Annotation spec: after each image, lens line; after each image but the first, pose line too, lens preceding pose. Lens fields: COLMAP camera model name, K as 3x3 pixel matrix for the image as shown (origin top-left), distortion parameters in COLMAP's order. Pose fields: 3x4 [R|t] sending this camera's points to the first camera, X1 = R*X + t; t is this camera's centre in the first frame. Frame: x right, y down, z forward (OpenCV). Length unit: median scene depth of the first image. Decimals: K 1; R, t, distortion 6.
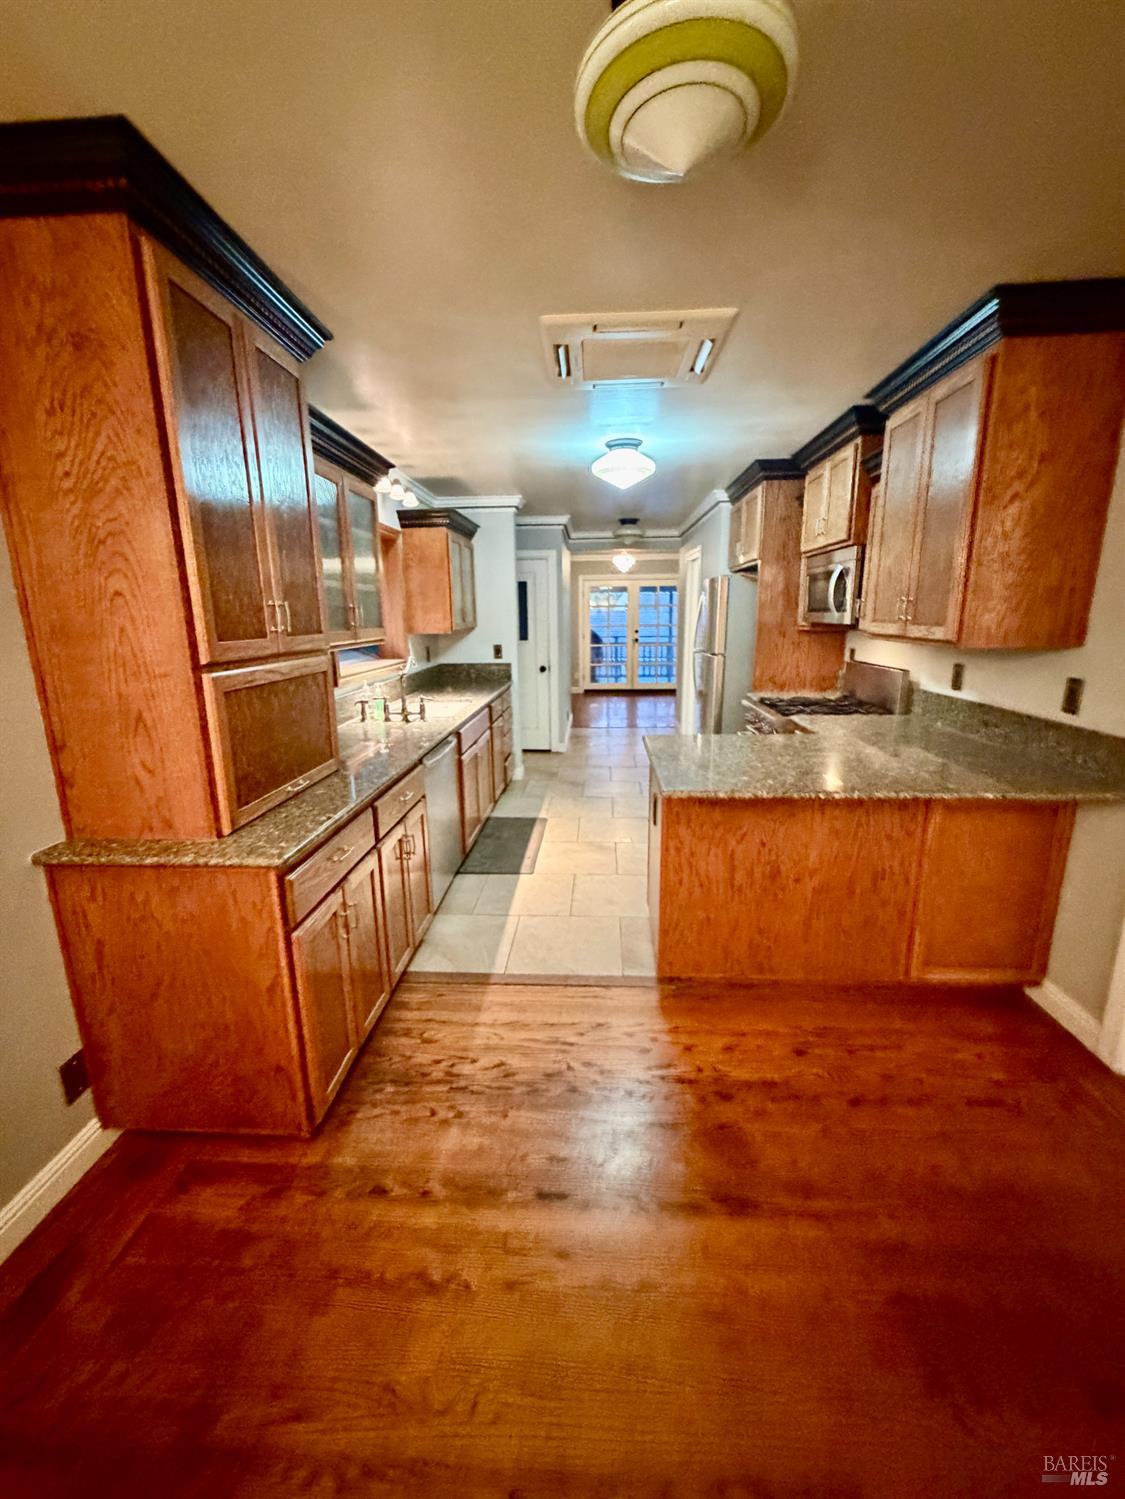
lens RADIAL K [[594.7, 0, 566.3], [0, 594.7, 746.5], [0, 0, 1]] dist [0.000544, -0.000332]
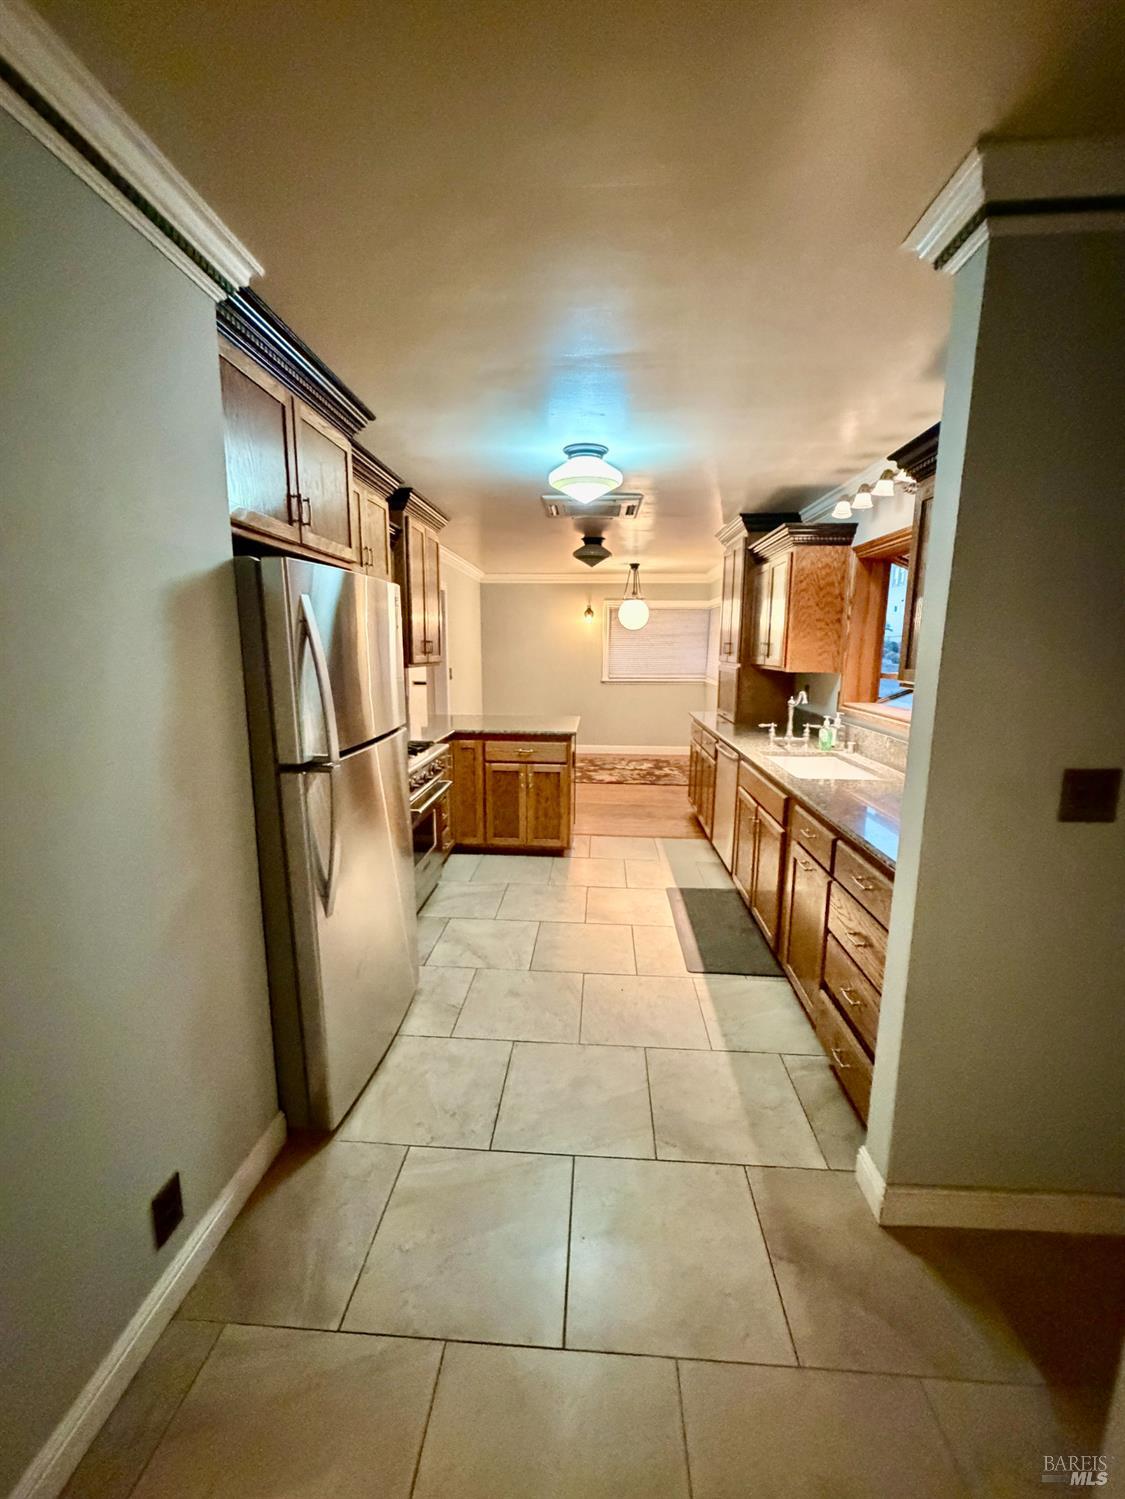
lens RADIAL K [[594.7, 0, 560.8], [0, 594.7, 748.1], [0, 0, 1]] dist [0.000544, -0.000332]
pose [[-0.999916, 0.005825, 0.011586, 0.177177], [0.009739, 0.927243, 0.374333, -0.632084], [-0.008563, 0.374414, -0.927222, 2.909212]]
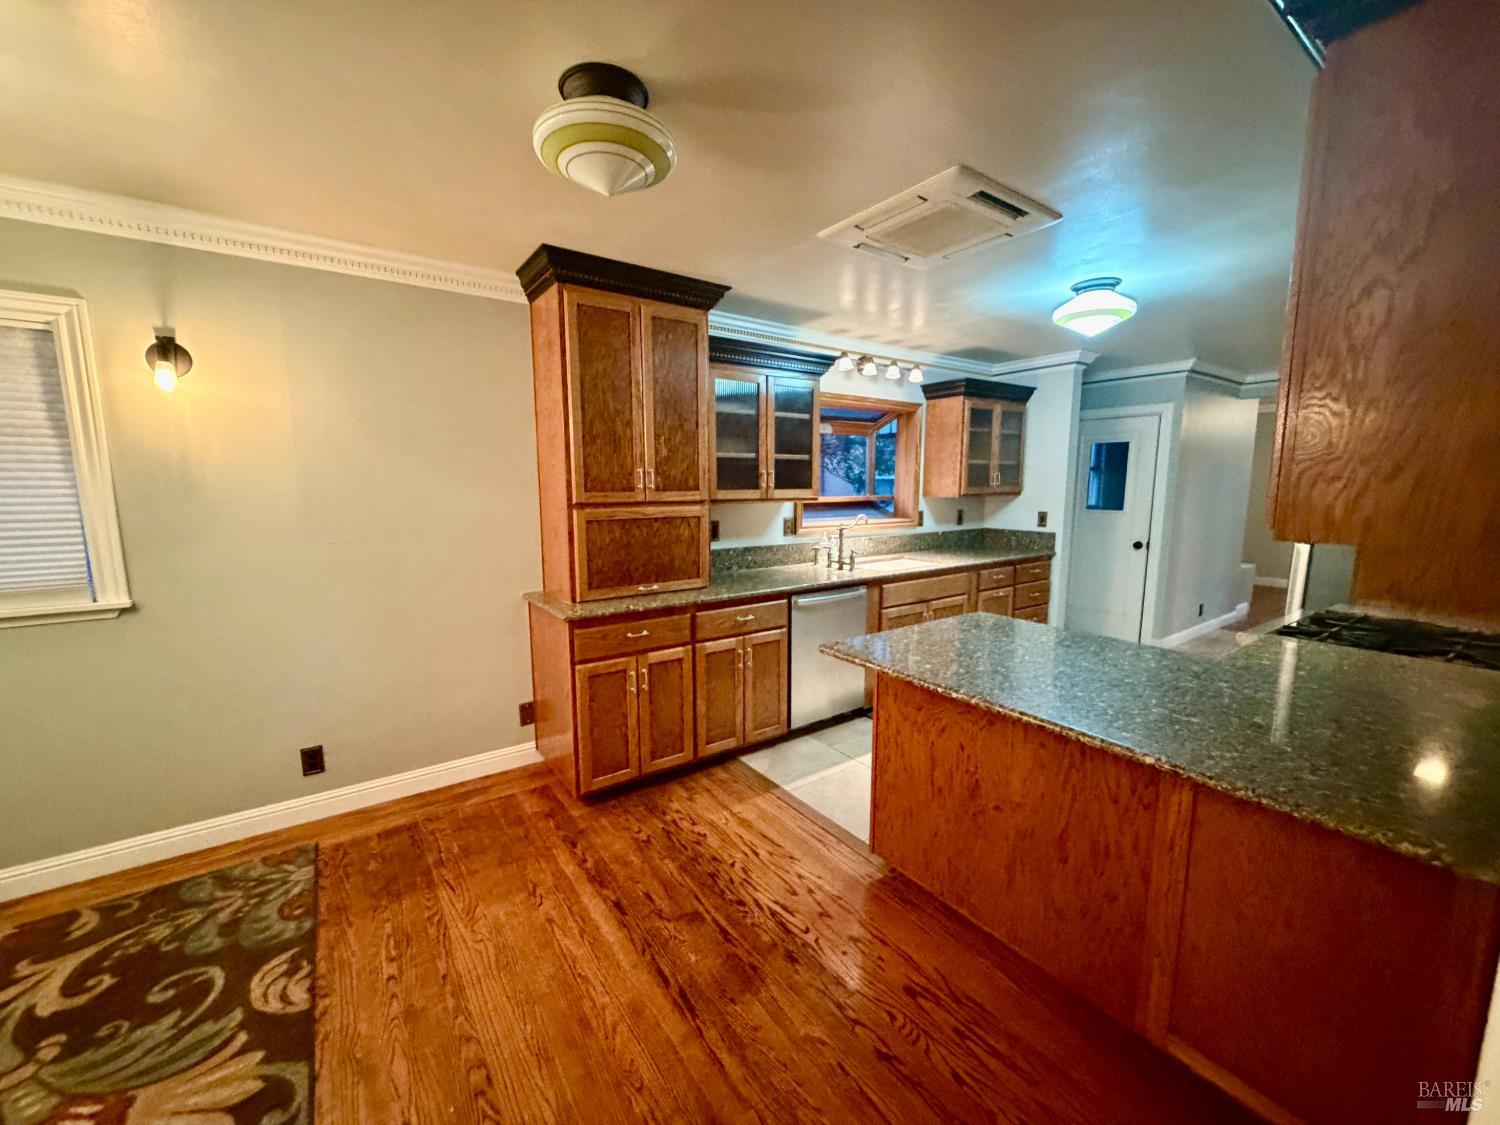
lens RADIAL K [[595.1, 0, 746.7], [0, 595.1, 564.1], [0, 0, 1]] dist [0.000544, -0.000332]
pose [[0.623697, 0.120256, -0.772360, 0.749015], [-0.177860, 0.984009, 0.009584, -0.046097], [0.761162, 0.131395, 0.635112, 0.183634]]
